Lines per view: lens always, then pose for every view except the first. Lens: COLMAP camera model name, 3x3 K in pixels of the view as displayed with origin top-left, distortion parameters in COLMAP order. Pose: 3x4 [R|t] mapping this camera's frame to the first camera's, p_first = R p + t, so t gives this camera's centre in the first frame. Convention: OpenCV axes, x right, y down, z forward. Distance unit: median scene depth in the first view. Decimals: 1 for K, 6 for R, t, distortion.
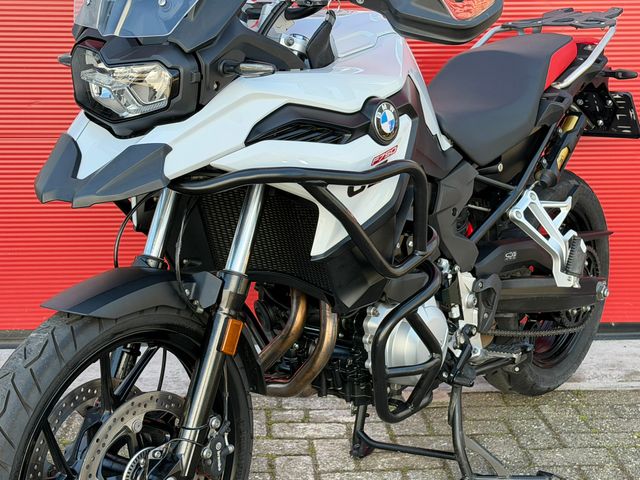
lens RADIAL K [[1207.0, 0, 317.7], [0, 1207.0, 248.7], [0, 0, 1]] dist [0.141800, 0.000000]
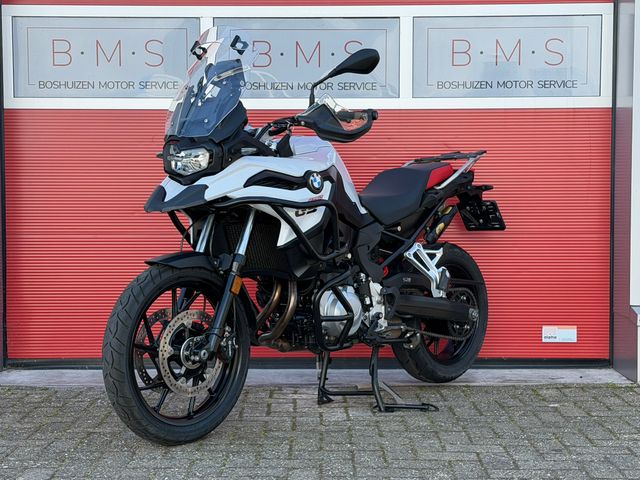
lens RADIAL K [[1207.0, 0, 319.1], [0, 1207.0, 244.6], [0, 0, 1]] dist [0.141800, 0.000000]
pose [[0.998323, -0.001029, -0.057873, 0.141237], [-0.009723, 0.982653, -0.185197, 0.294081], [0.057059, 0.185449, 0.980996, -0.758569]]
